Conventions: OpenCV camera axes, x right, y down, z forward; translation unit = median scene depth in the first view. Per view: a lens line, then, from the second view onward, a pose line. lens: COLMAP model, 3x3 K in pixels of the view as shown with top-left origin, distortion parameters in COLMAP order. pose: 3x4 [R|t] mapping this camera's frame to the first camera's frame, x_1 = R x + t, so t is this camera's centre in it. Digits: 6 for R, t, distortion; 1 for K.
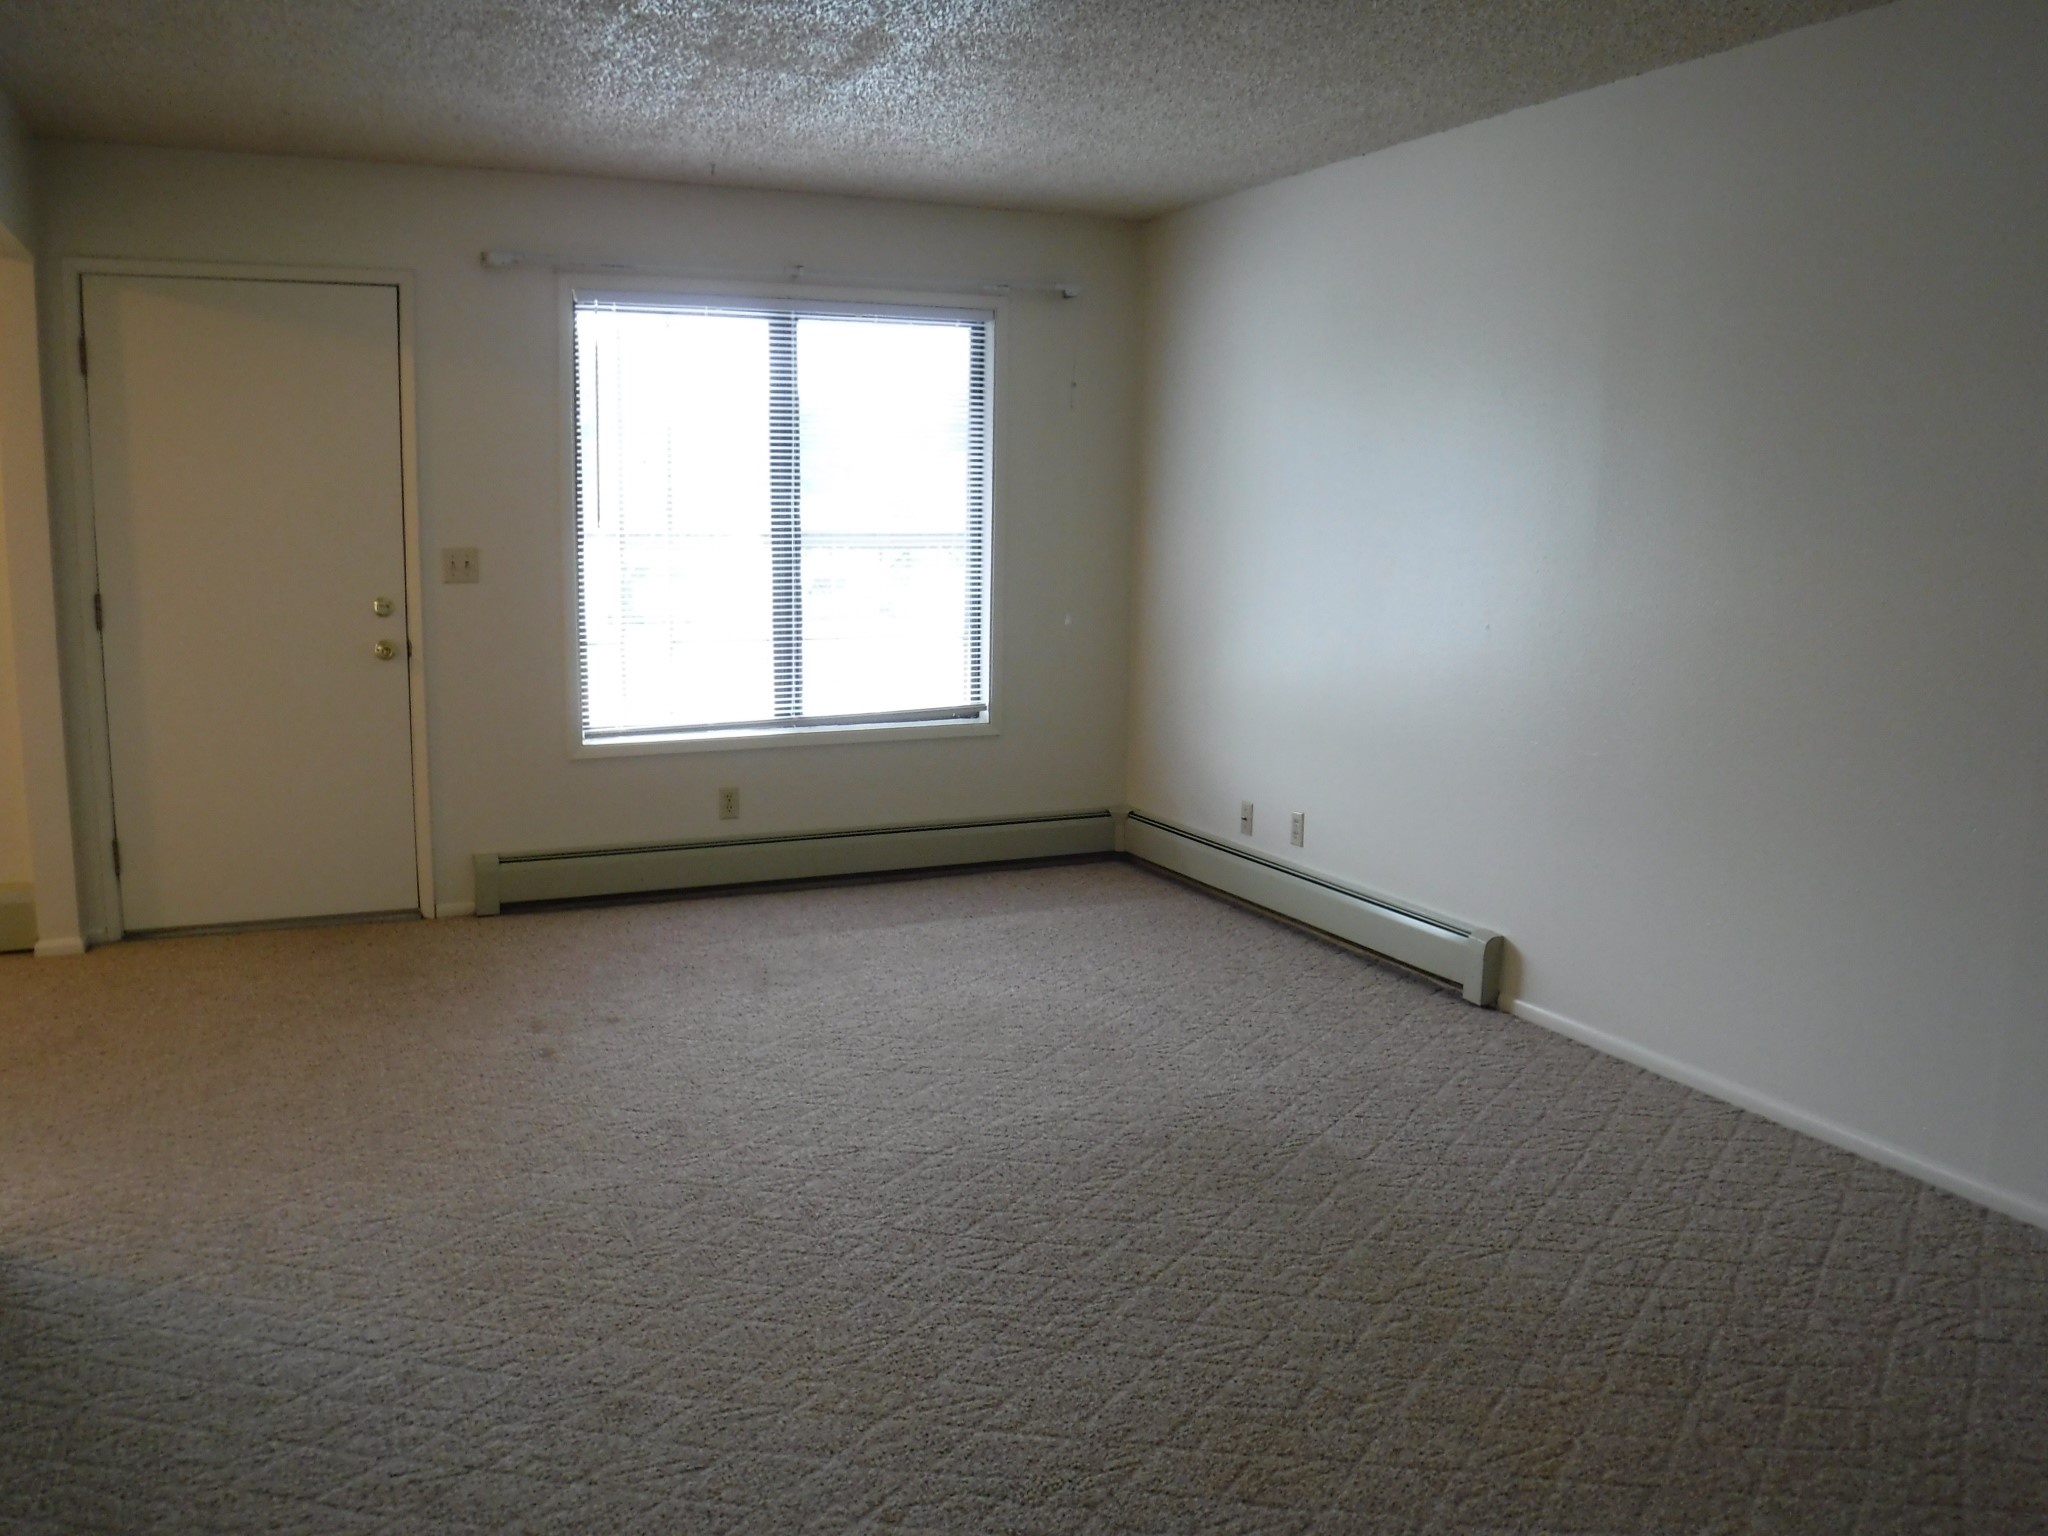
lens RADIAL K [[1650.7, 0, 1009.2], [0, 1650.7, 782.5], [0, 0, 1]] dist [-0.121203, 0.053965]
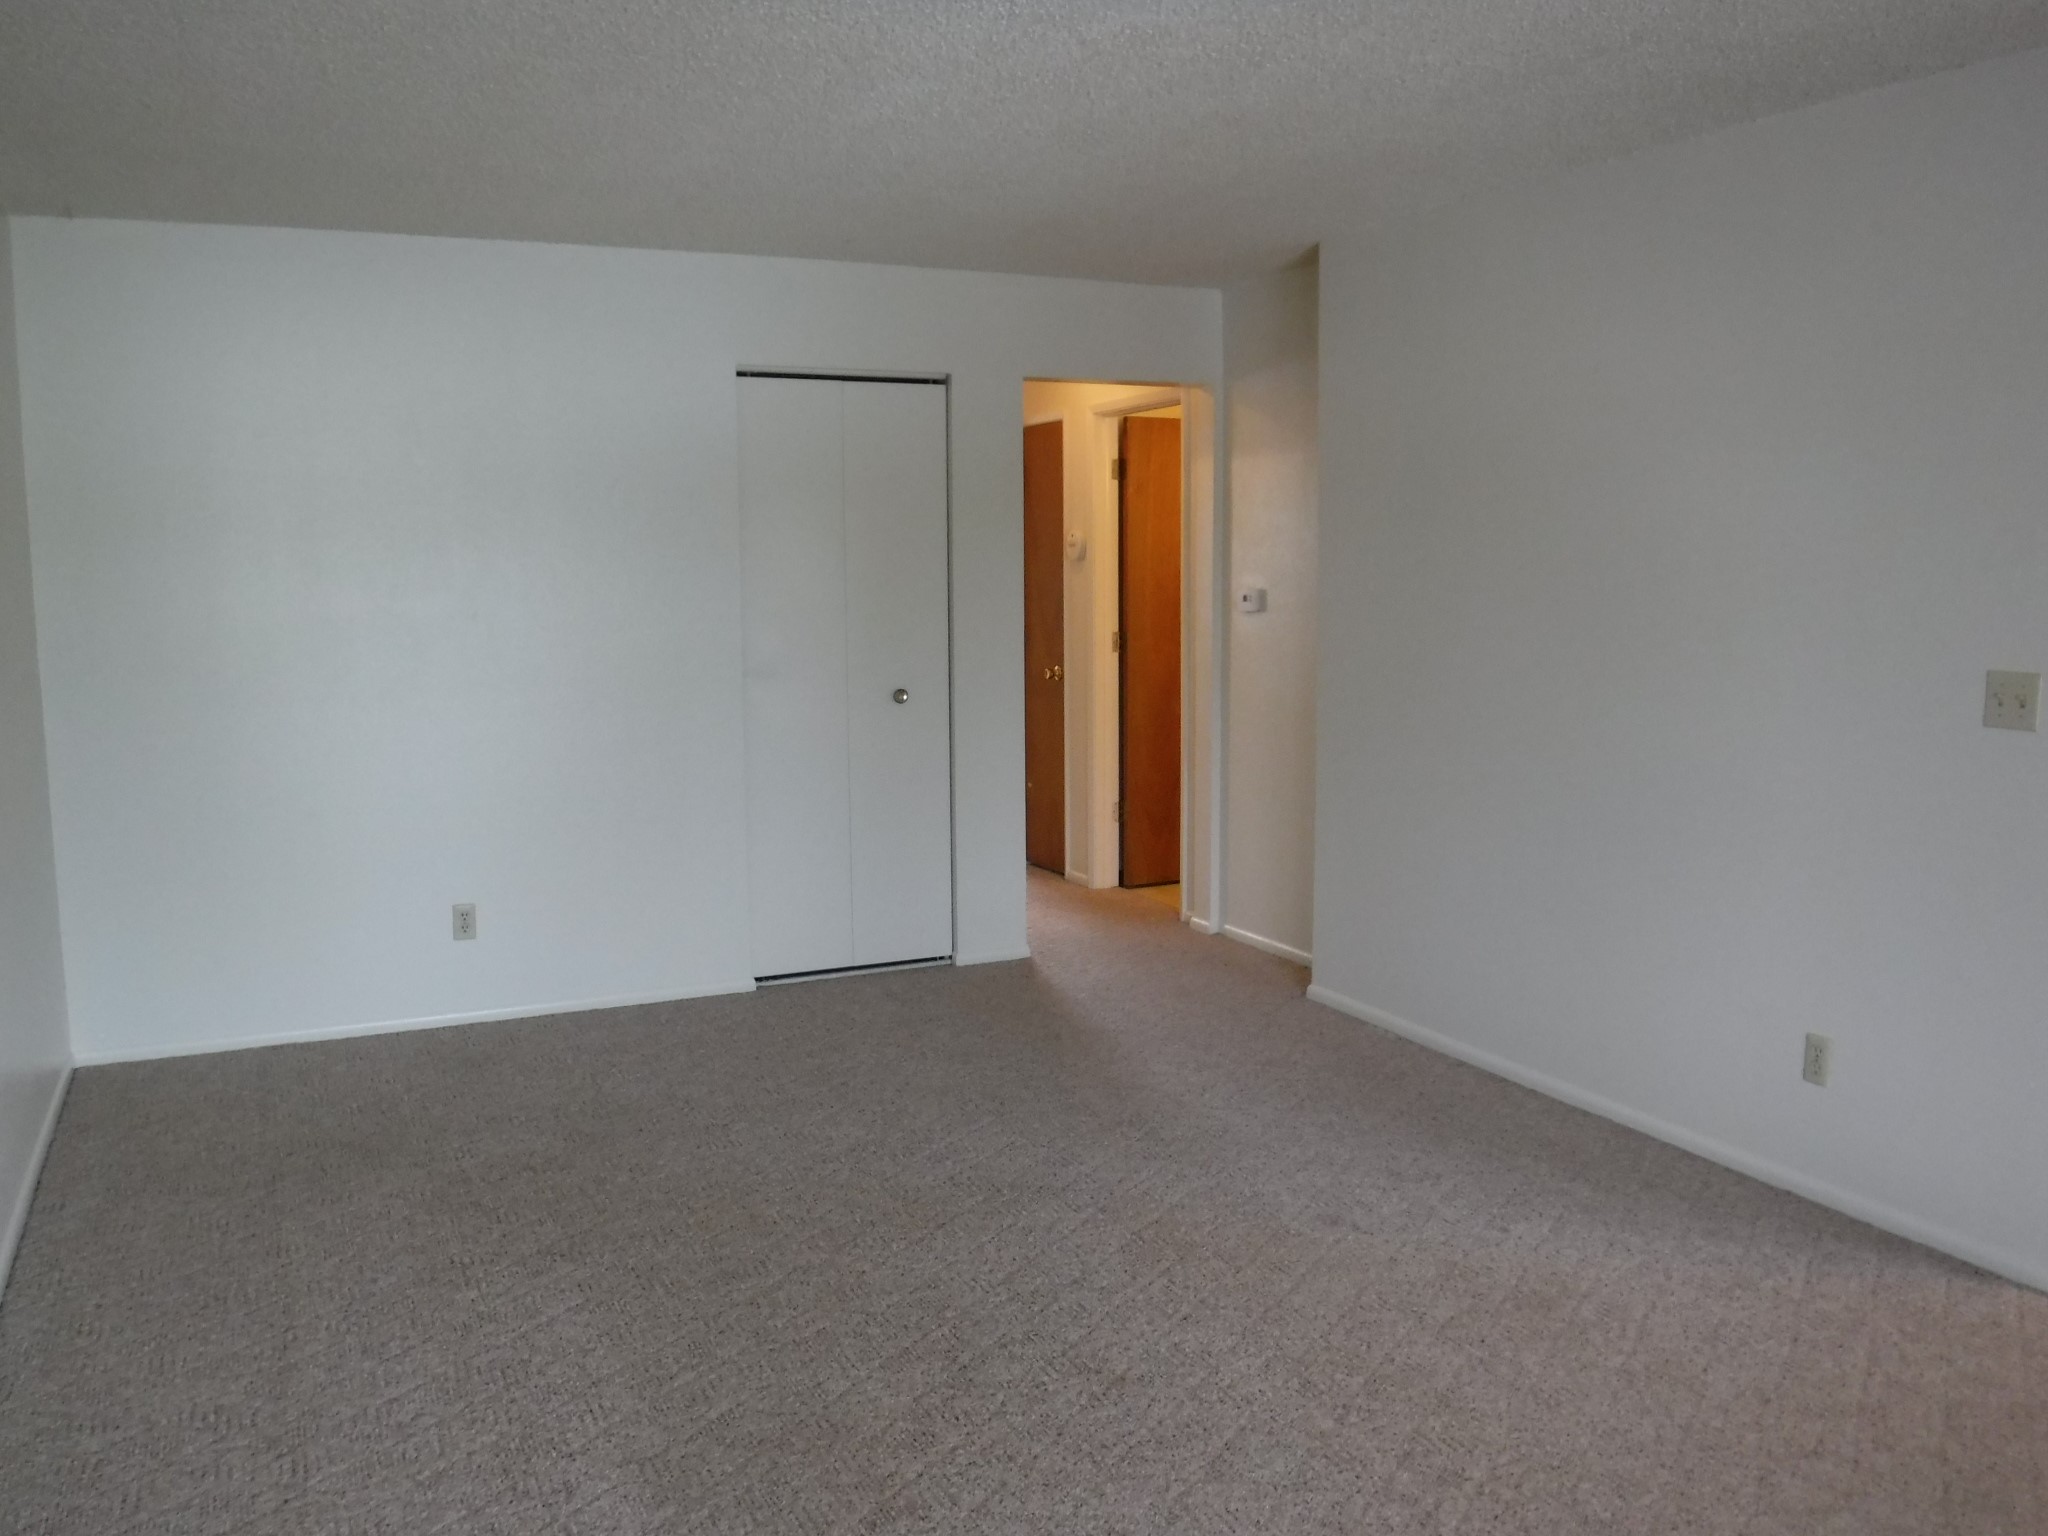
lens RADIAL K [[1650.7, 0, 1009.2], [0, 1650.7, 782.5], [0, 0, 1]] dist [-0.121203, 0.053965]
pose [[-0.999783, -0.002134, -0.020742, 0.041693], [-0.008101, 0.956374, 0.292034, -0.214705], [0.019214, 0.292139, -0.956183, 1.193223]]
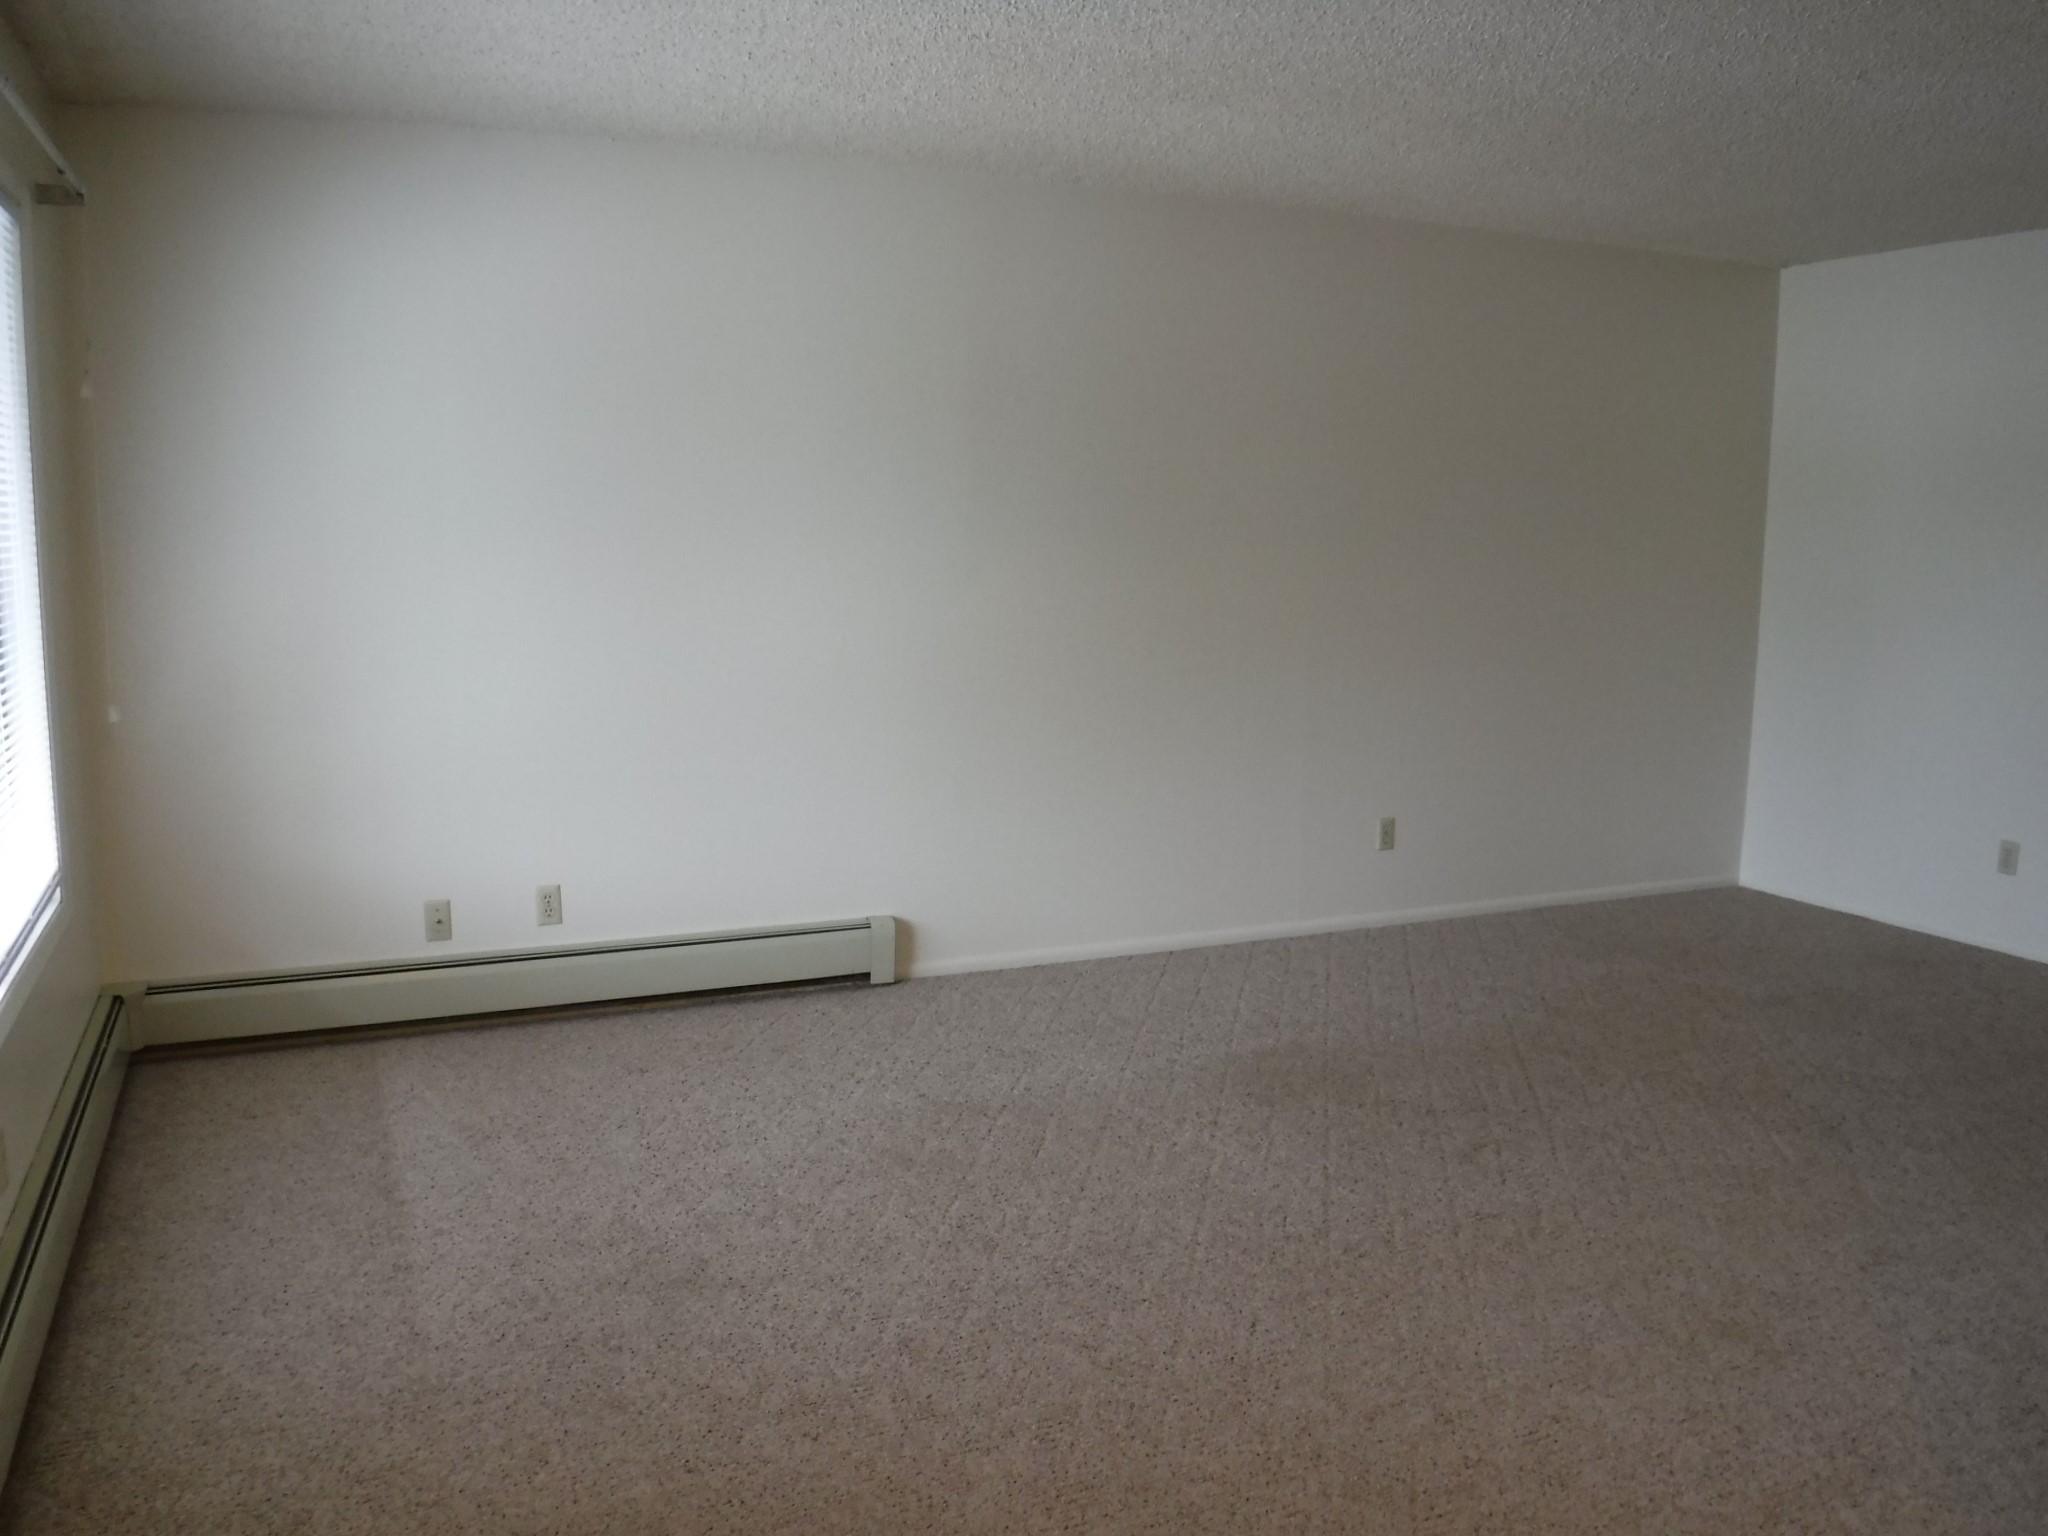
lens RADIAL K [[1650.7, 0, 1009.2], [0, 1650.7, 782.5], [0, 0, 1]] dist [-0.121203, 0.053965]
pose [[0.010543, -0.165645, 0.986129, -0.761858], [0.155210, 0.974503, 0.162033, -0.157779], [-0.987825, 0.151349, 0.035984, 0.836819]]
